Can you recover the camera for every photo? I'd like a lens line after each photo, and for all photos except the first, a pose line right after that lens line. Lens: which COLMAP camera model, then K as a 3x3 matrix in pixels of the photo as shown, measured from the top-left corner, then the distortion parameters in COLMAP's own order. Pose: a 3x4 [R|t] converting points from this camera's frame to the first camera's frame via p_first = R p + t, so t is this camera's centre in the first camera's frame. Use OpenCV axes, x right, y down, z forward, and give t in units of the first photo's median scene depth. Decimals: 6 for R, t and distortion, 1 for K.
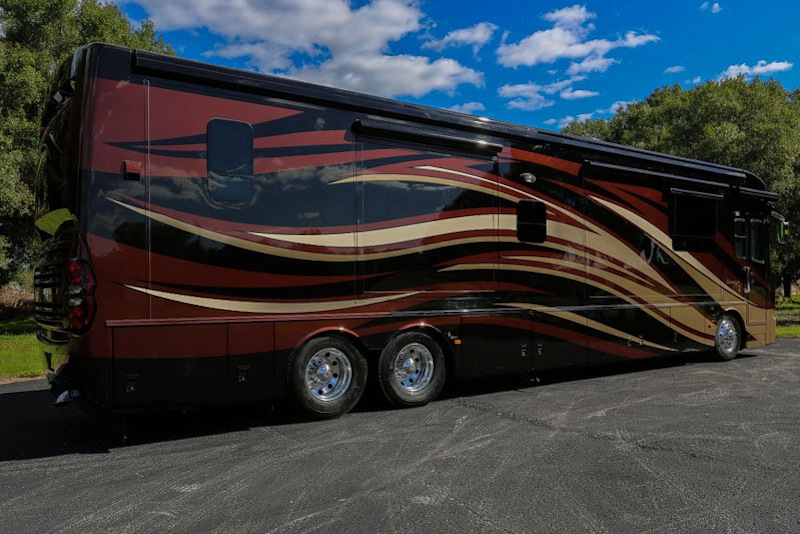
lens RADIAL K [[689.4, 0, 431.9], [0, 689.4, 283.8], [0, 0, 1]] dist [-0.010080, 0.007686]
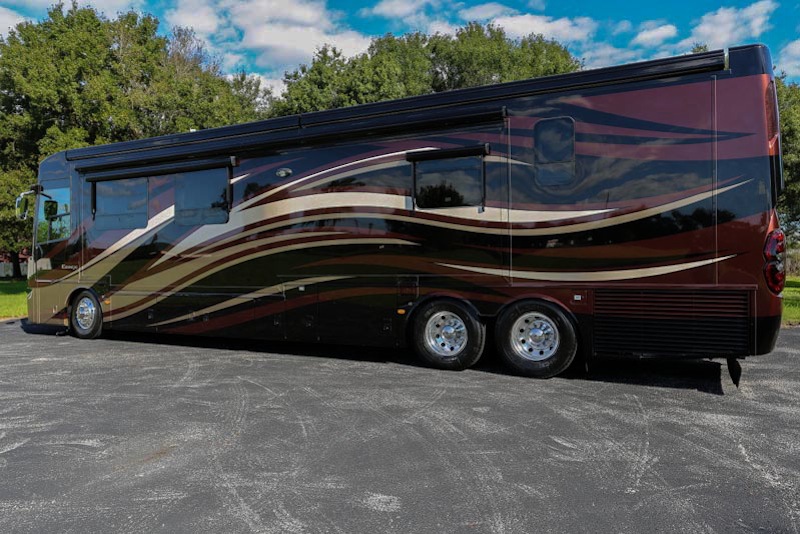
lens RADIAL K [[621.3, 0, 396.8], [0, 621.3, 260.6], [0, 0, 1]] dist [-0.031259, 0.043268]
pose [[0.483037, 0.015557, -0.875462, 1.165329], [0.001401, 0.999827, 0.018540, -0.017757], [0.875599, -0.010182, 0.482932, 0.541274]]
